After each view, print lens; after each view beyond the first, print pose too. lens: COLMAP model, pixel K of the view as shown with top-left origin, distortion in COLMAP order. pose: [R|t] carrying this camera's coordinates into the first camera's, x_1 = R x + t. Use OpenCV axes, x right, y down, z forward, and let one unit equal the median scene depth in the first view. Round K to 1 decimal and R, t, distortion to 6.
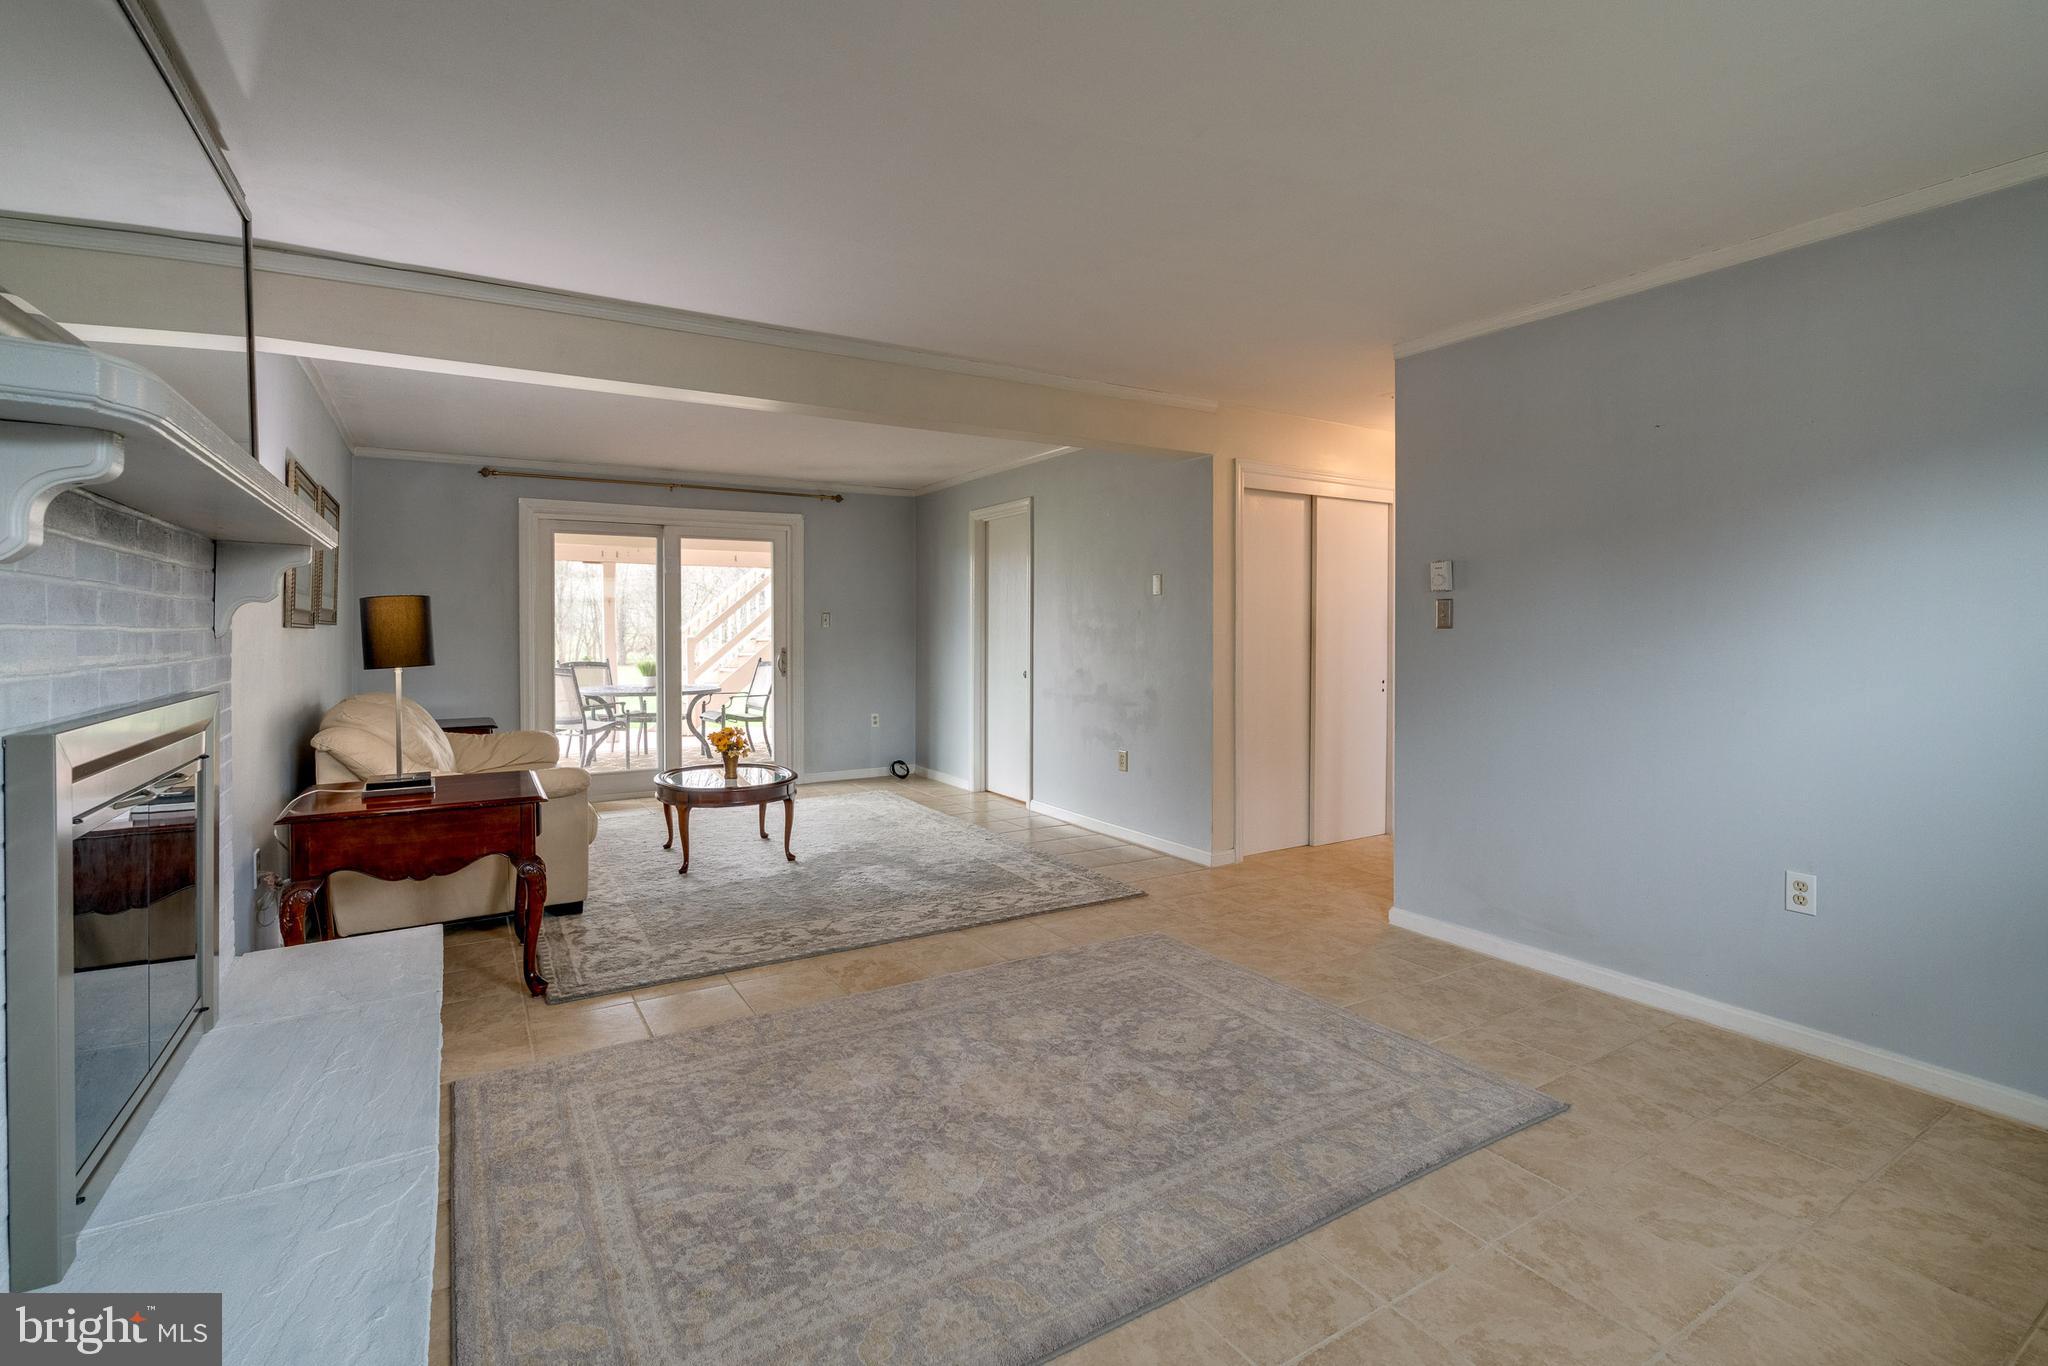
lens RADIAL K [[939.6, 0, 1027.3], [0, 939.6, 639.3], [0, 0, 1]] dist [-0.007850, 0.001237]
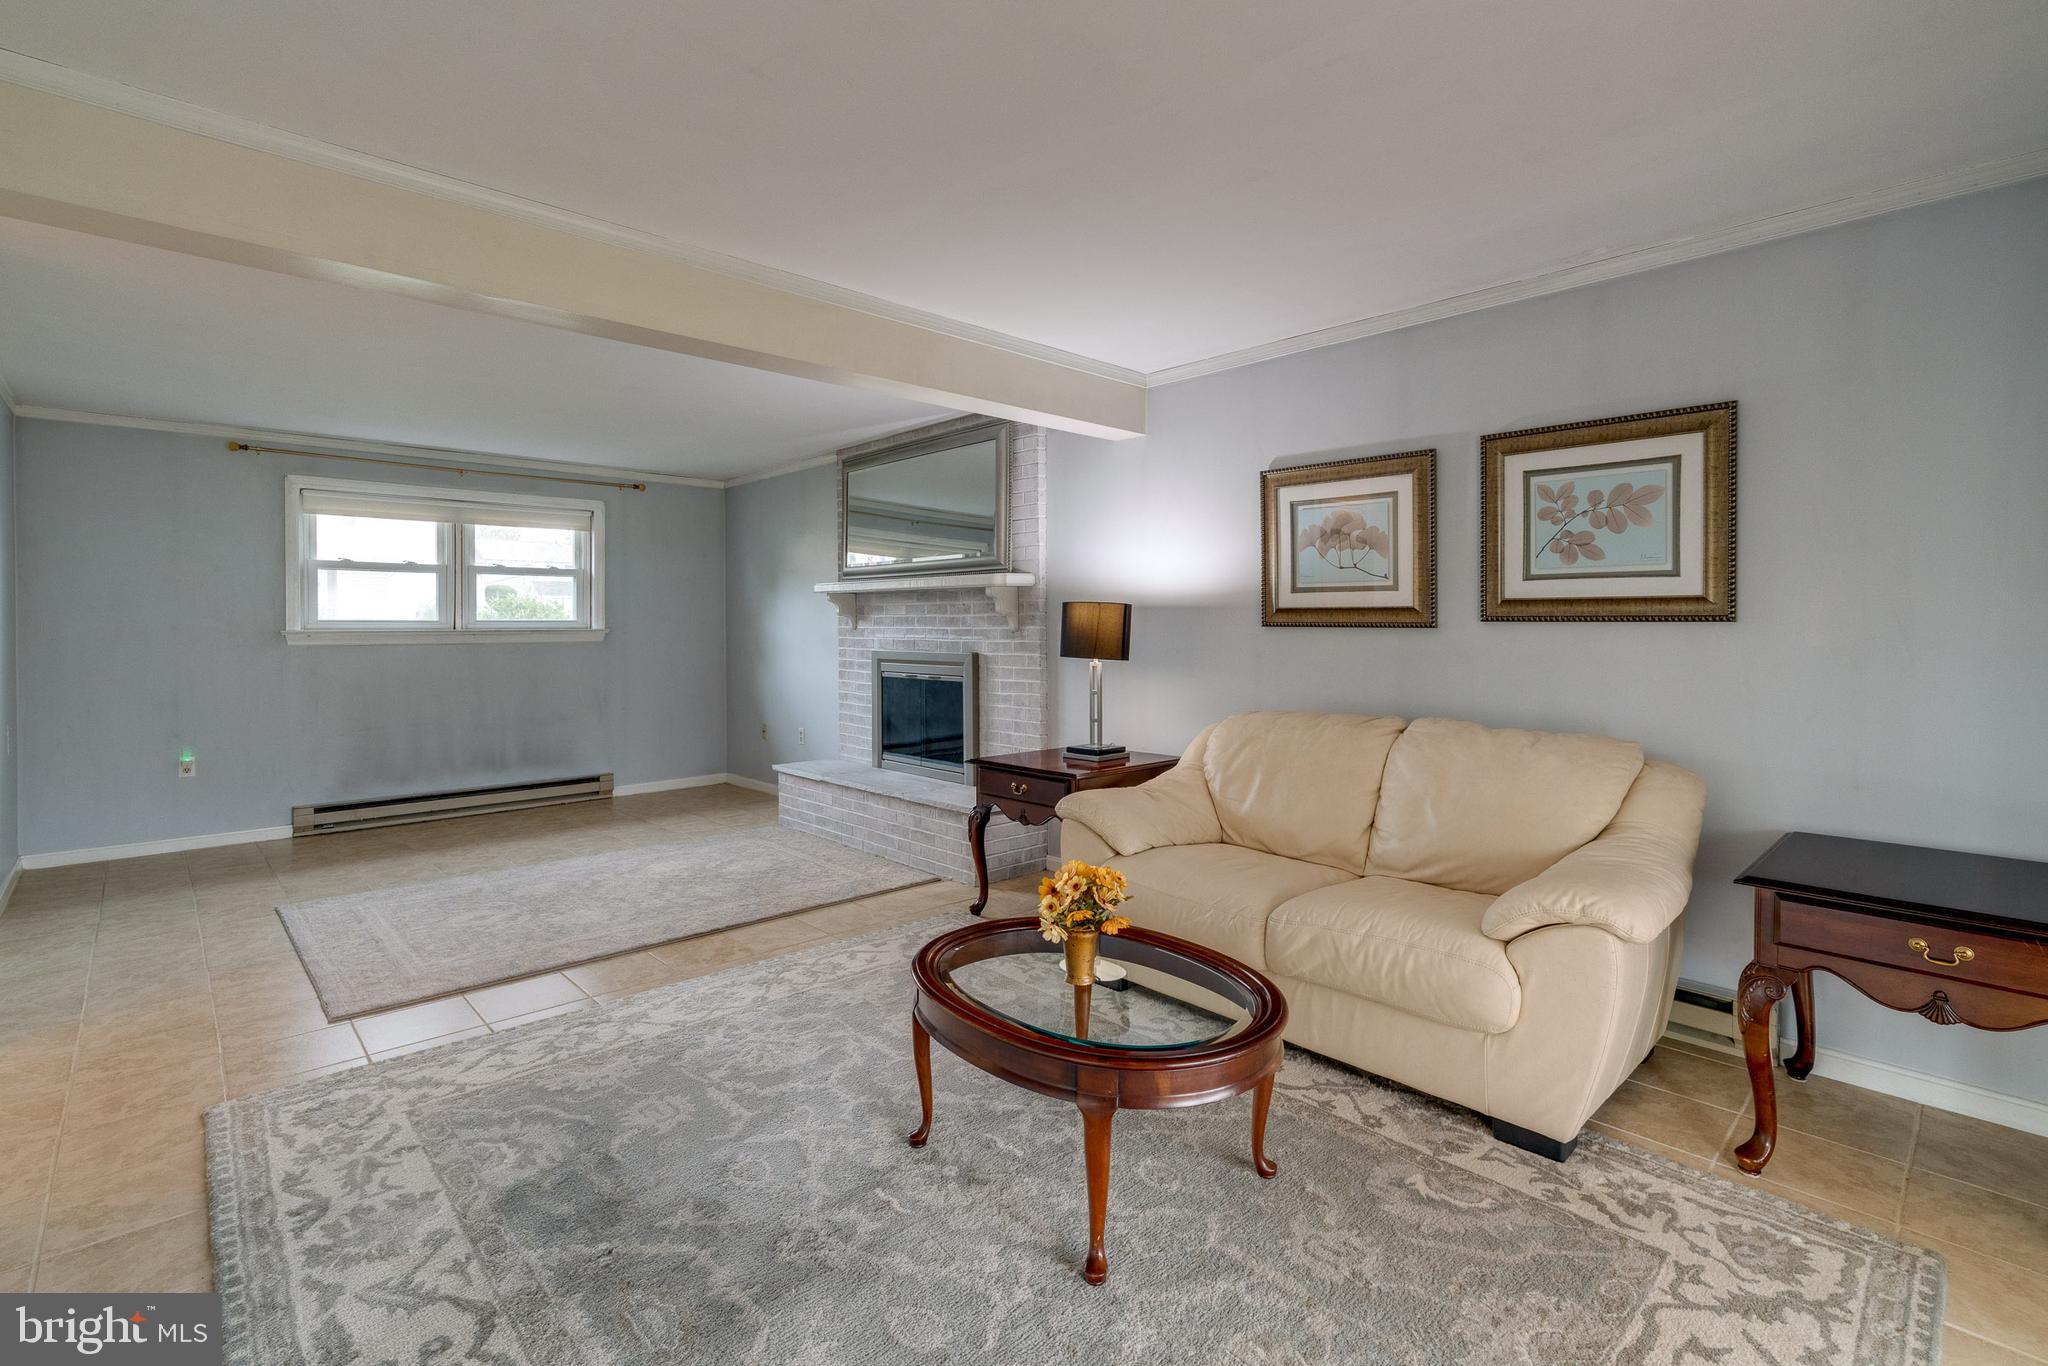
lens RADIAL K [[939.6, 0, 1022.8], [0, 939.6, 632.0], [0, 0, 1]] dist [-0.007850, 0.001237]
pose [[-0.980410, 0.004922, -0.196904, -0.317270], [0.000879, 0.999787, 0.020613, -0.031793], [0.196964, 0.020036, -0.980206, 2.156973]]
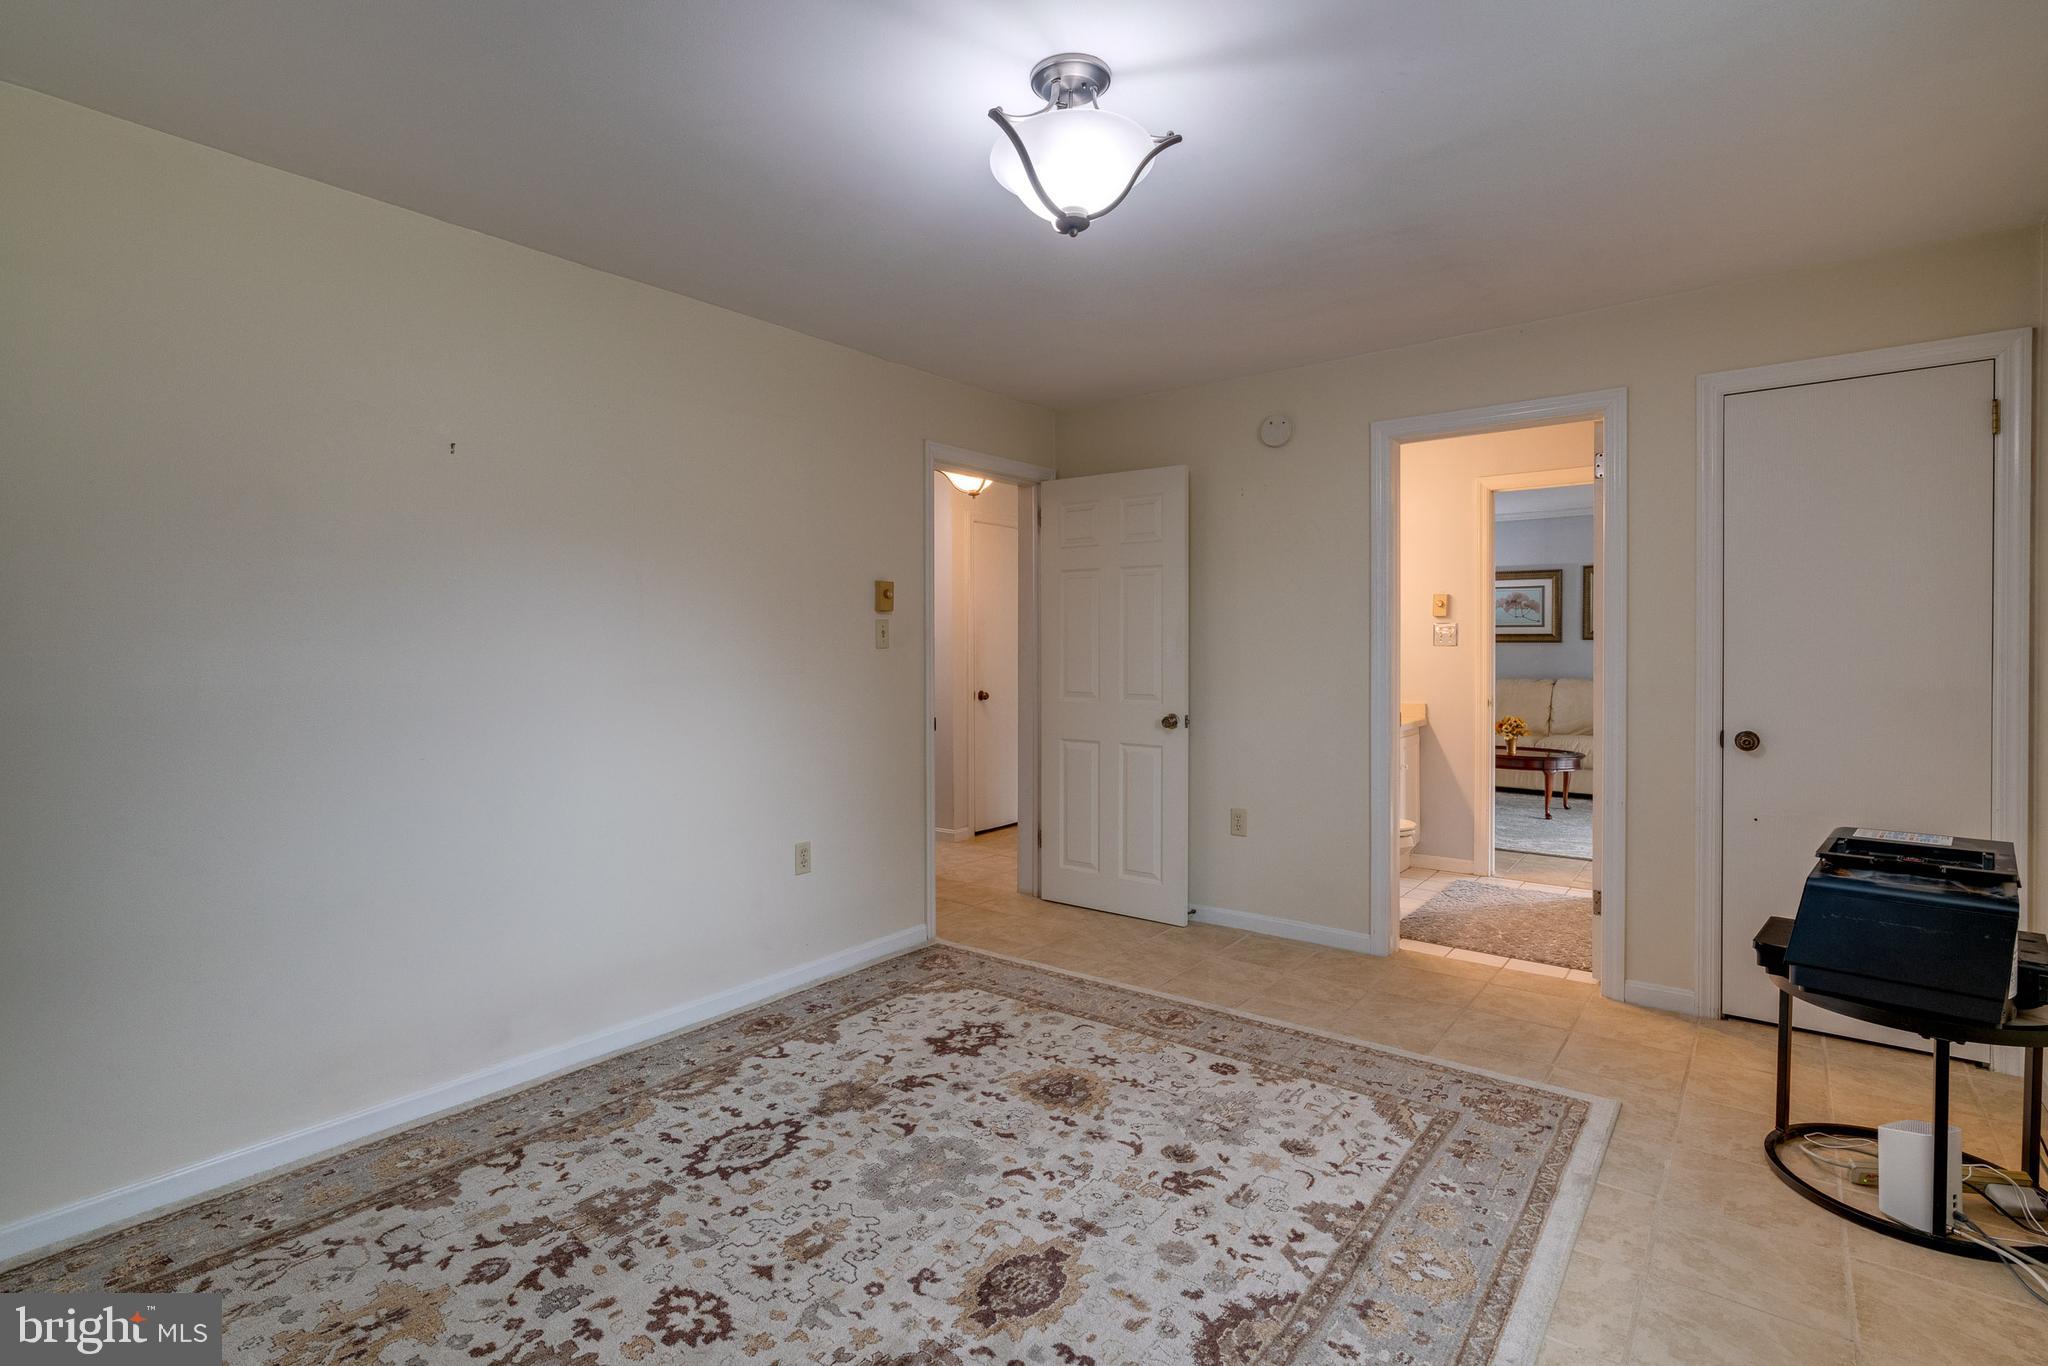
lens RADIAL K [[939.6, 0, 1024.4], [0, 939.6, 671.8], [0, 0, 1]] dist [-0.007850, 0.001237]
pose [[-0.937050, 0.008412, -0.349094, 1.245652], [-0.002887, 0.999489, 0.031833, -0.012501], [0.349183, 0.030837, -0.936547, 3.077498]]
